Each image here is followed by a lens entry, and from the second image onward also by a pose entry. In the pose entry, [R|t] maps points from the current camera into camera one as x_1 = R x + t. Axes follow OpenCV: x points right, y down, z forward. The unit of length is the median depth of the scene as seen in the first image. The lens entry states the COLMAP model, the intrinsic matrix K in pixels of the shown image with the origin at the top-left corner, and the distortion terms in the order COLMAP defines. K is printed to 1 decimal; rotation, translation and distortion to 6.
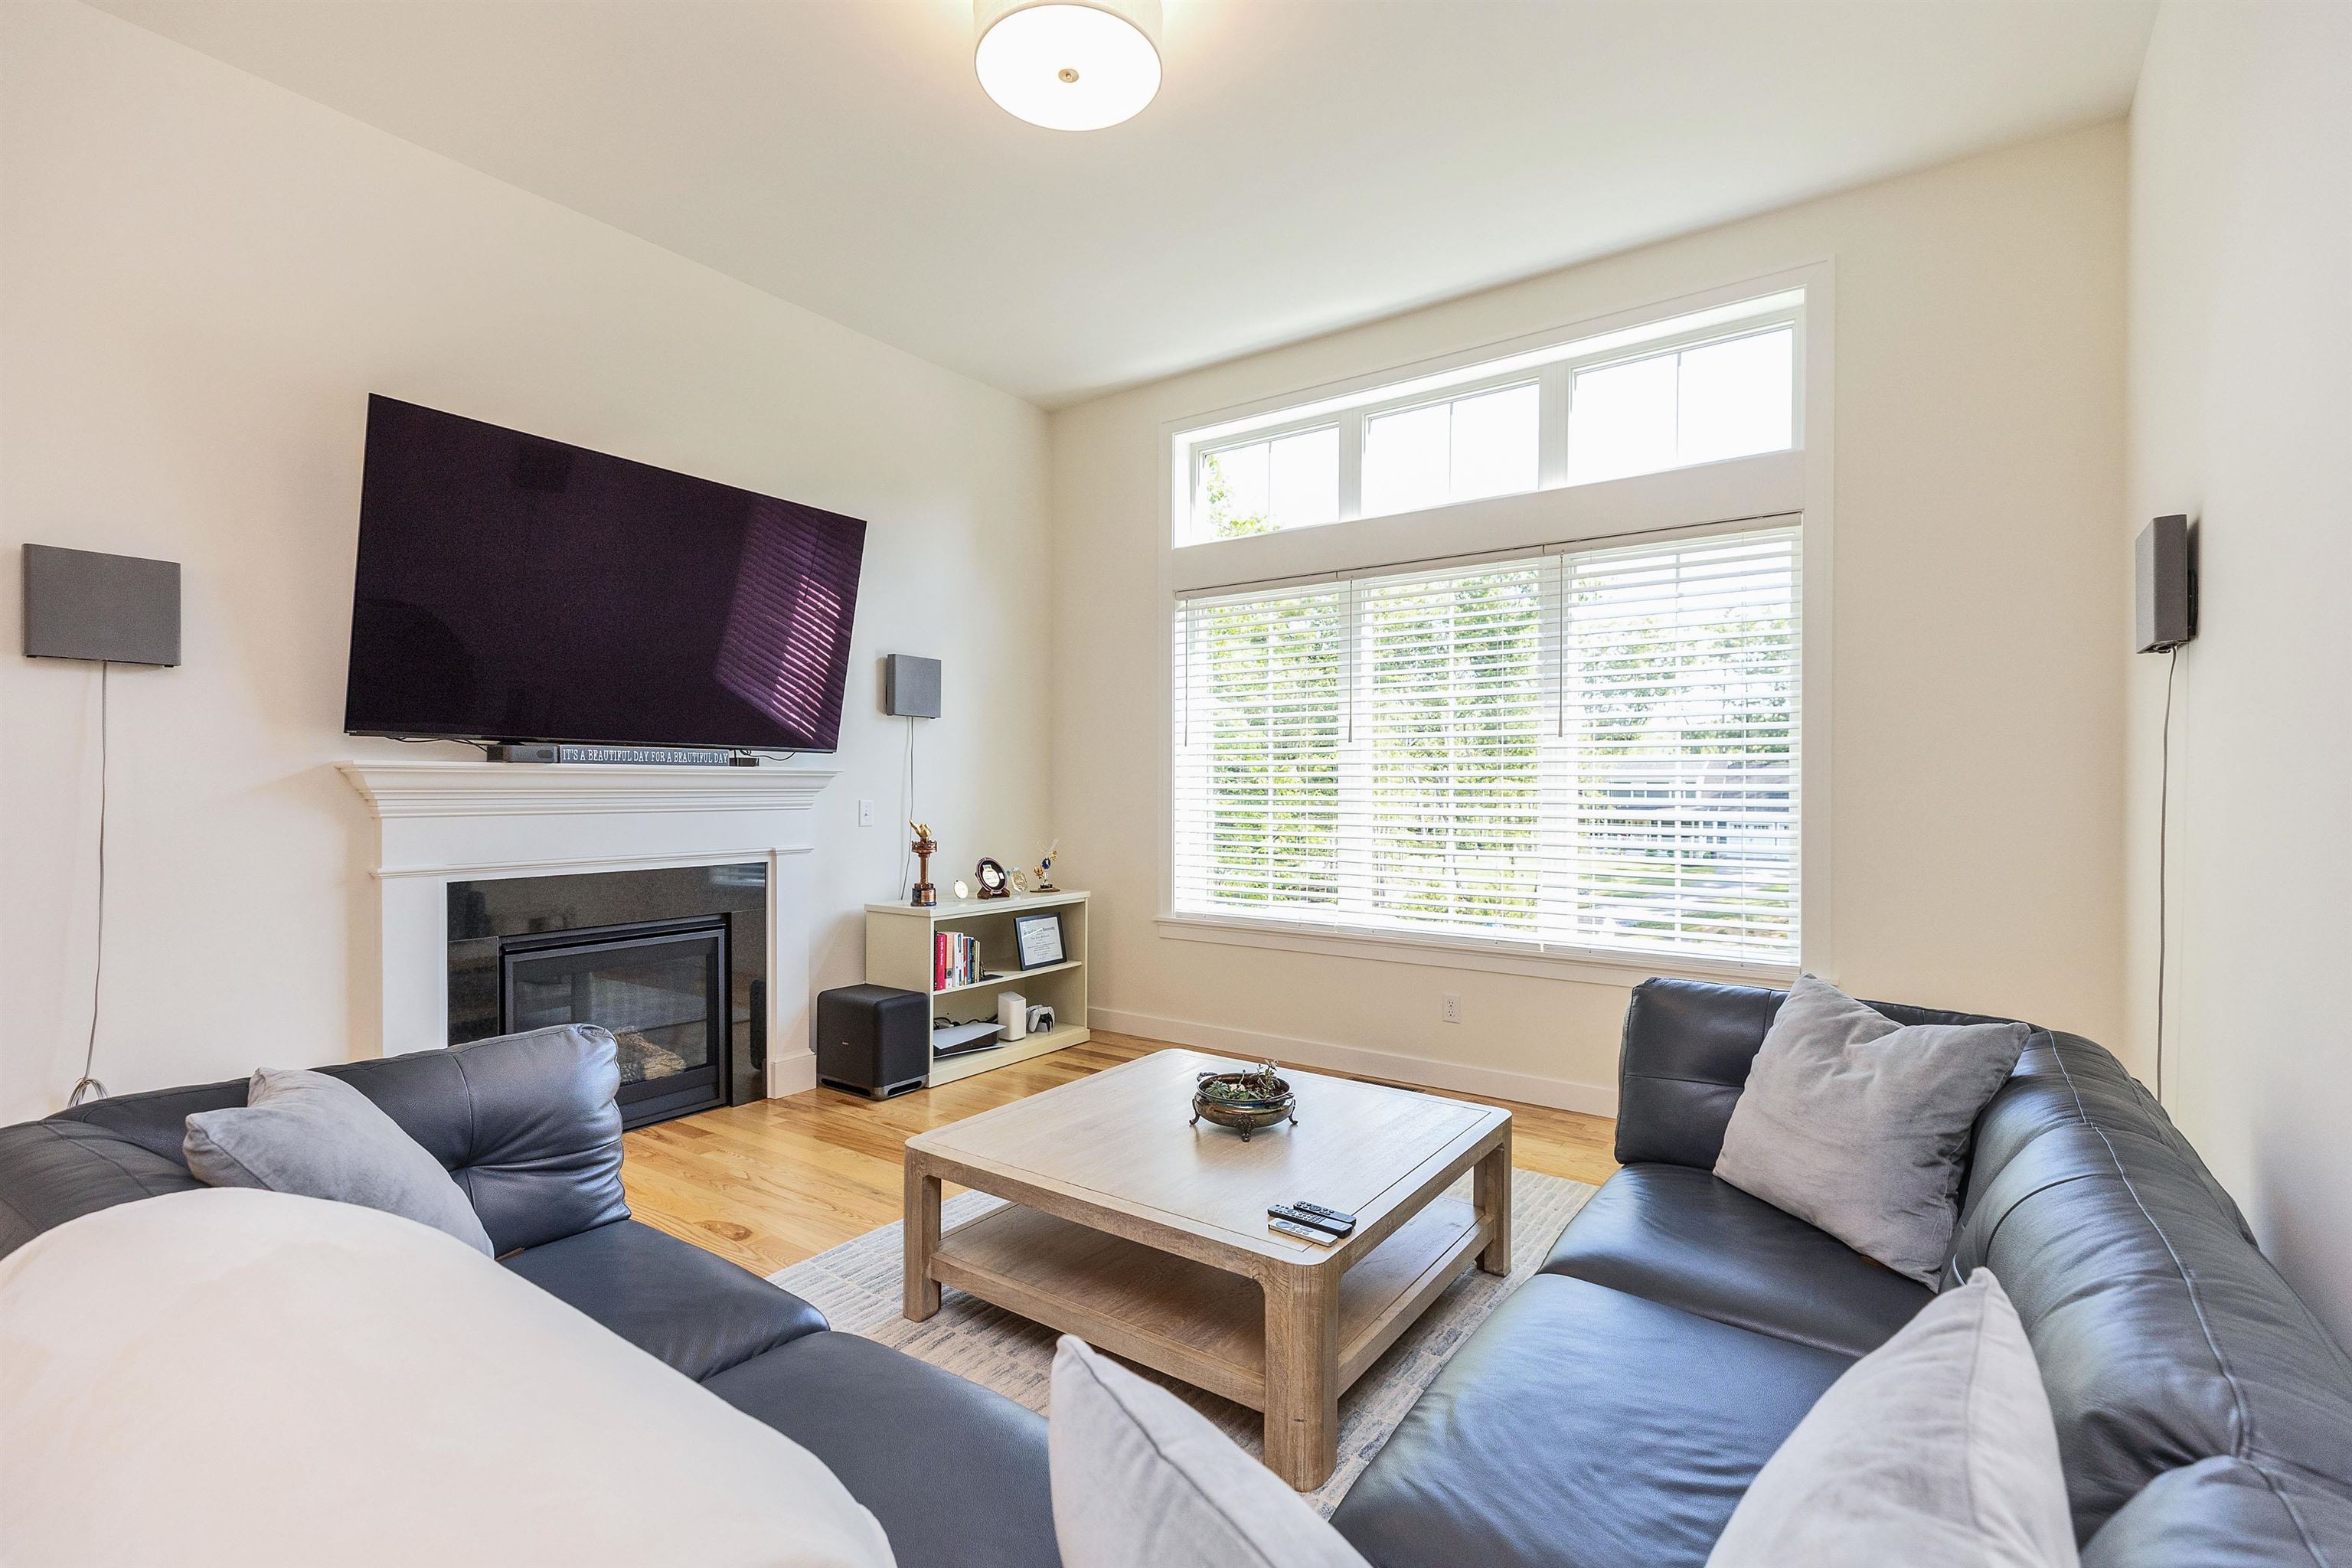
lens RADIAL K [[1078.6, 0, 1176.0], [0, 1078.6, 784.0], [0, 0, 1]] dist [-0.001597, -0.000146]
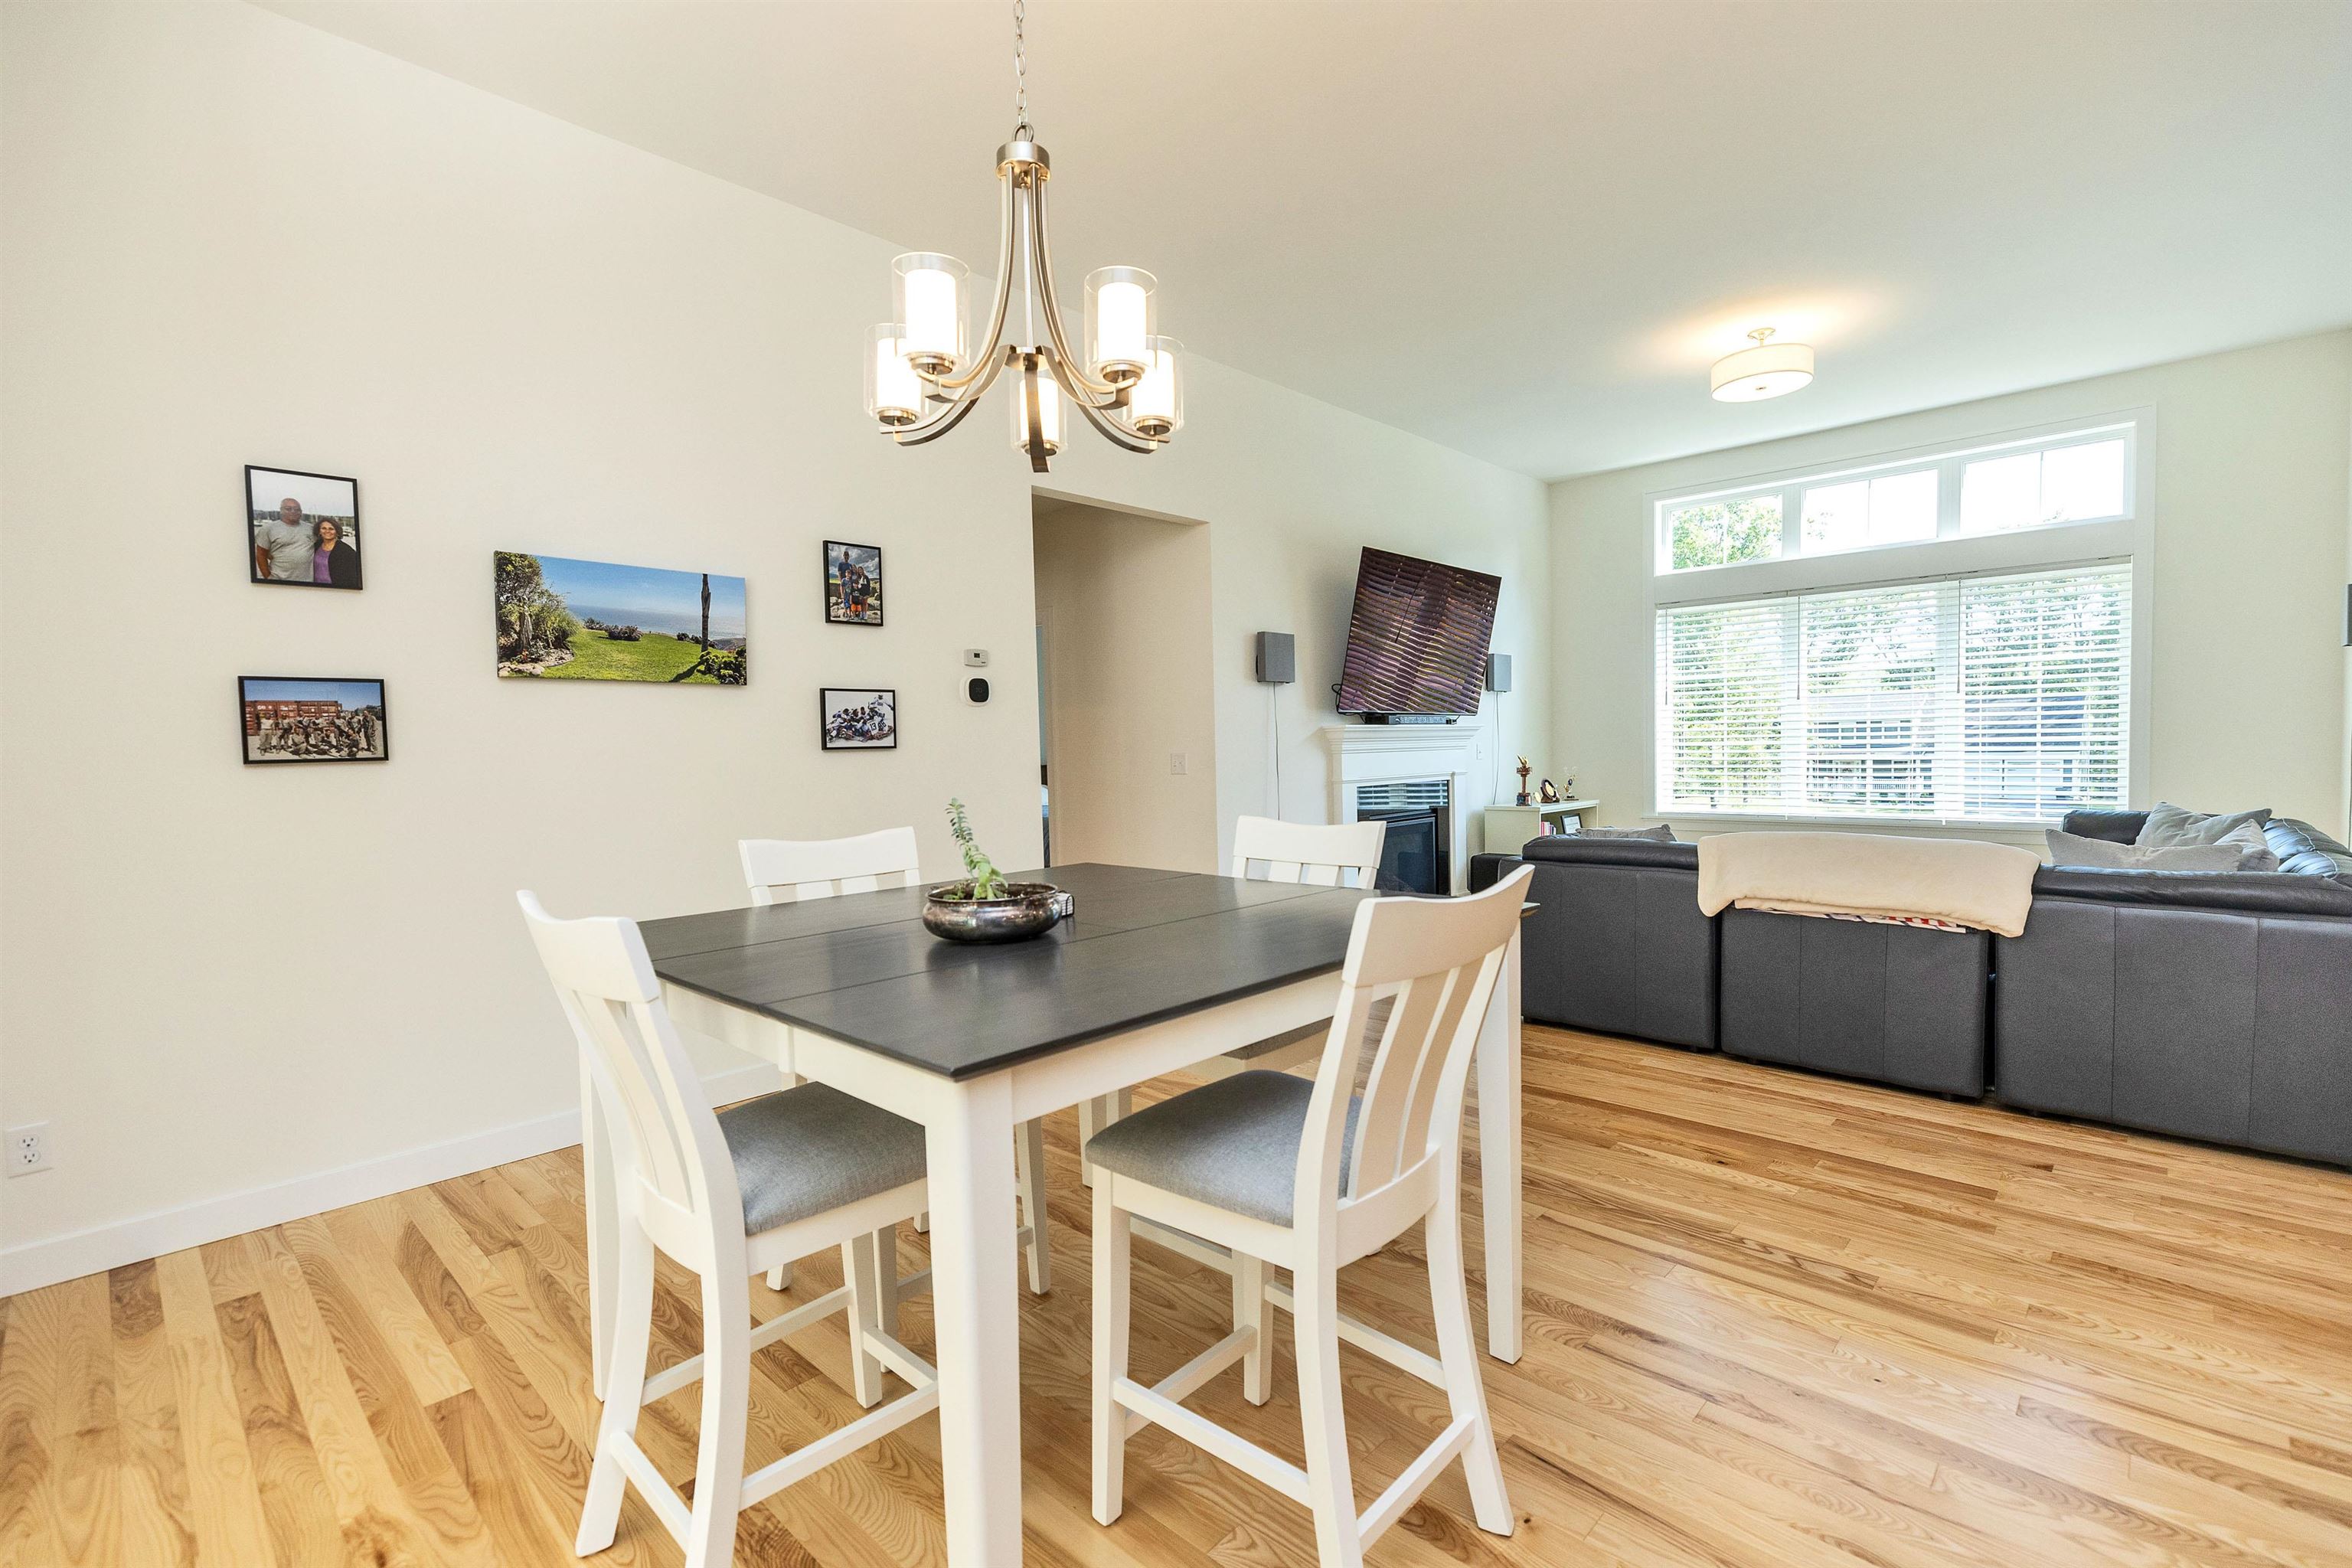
lens RADIAL K [[1043.3, 0, 1174.4], [0, 1043.3, 796.5], [0, 0, 1]] dist [0.002693, 0.000448]
pose [[0.989666, -0.016890, -0.142396, -0.586241], [0.023983, 0.998548, 0.048242, 0.007890], [0.141374, -0.051158, 0.988633, -0.734850]]
